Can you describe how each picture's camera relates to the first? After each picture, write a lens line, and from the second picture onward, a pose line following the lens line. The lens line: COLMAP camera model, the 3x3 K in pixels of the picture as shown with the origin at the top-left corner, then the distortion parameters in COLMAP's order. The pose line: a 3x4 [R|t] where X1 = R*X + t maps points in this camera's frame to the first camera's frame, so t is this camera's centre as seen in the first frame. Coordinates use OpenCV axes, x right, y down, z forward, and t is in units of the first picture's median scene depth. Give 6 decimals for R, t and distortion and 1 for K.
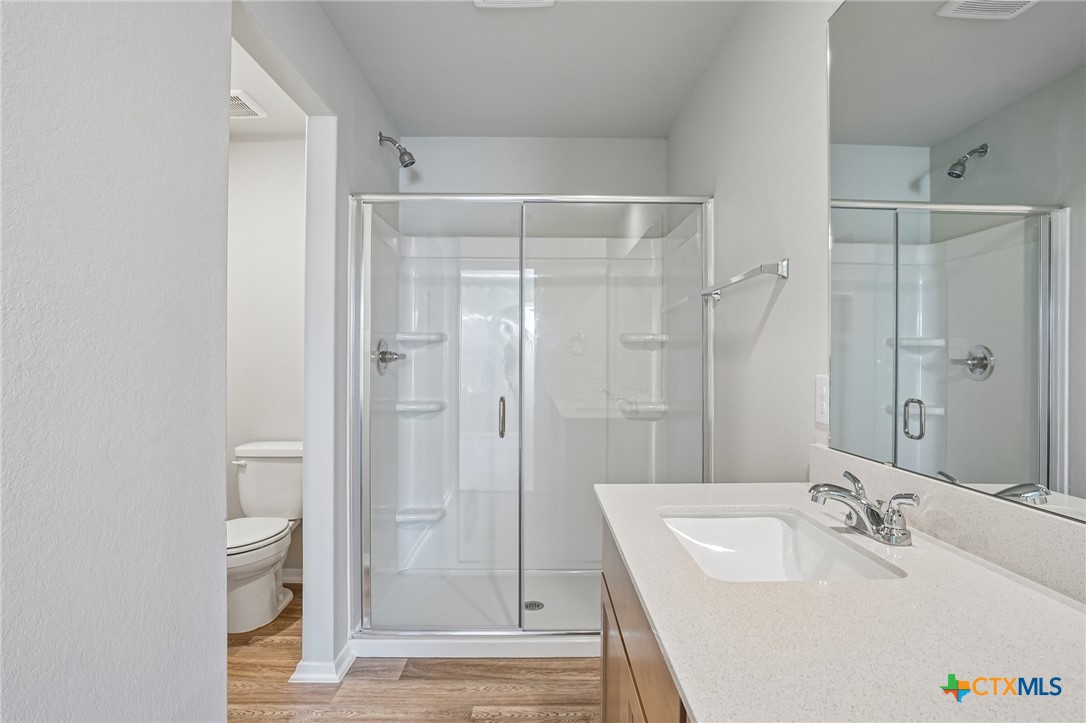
lens RADIAL K [[581.2, 0, 541.1], [0, 581.2, 357.0], [0, 0, 1]] dist [-0.056689, 0.032946]
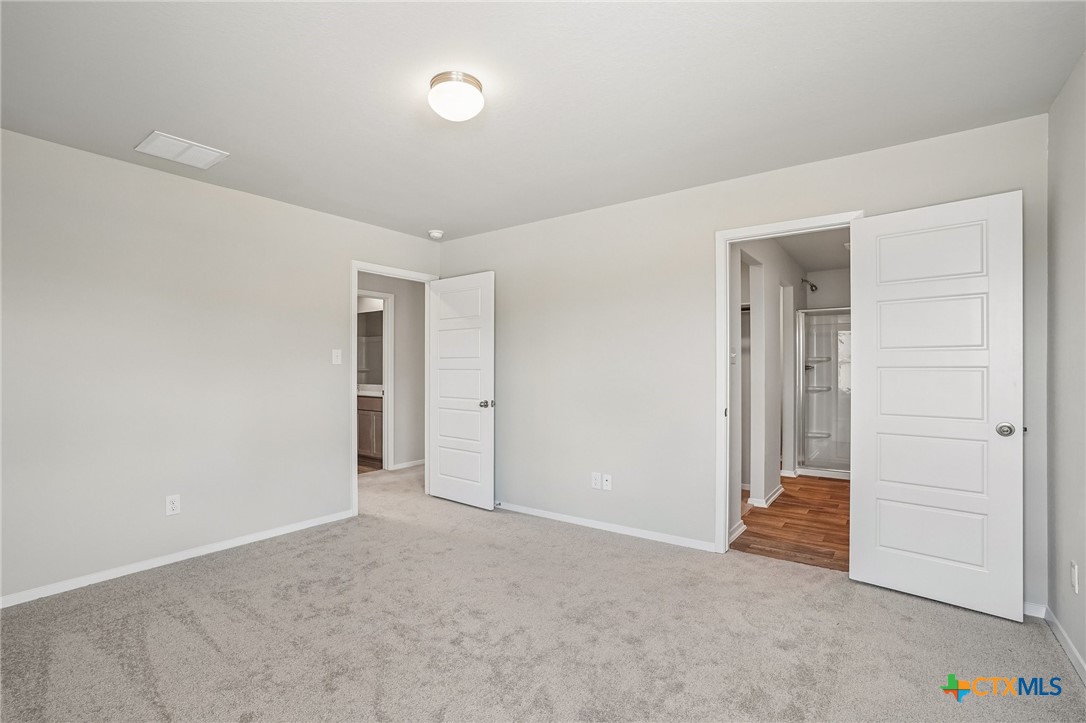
lens RADIAL K [[507.0, 0, 546.2], [0, 507.0, 362.5], [0, 0, 1]] dist [-0.060135, 0.024641]
pose [[0.810244, -0.007701, -0.586042, 0.097594], [0.006385, 0.999970, -0.004312, -0.021983], [0.586057, -0.000248, 0.810269, -1.538057]]
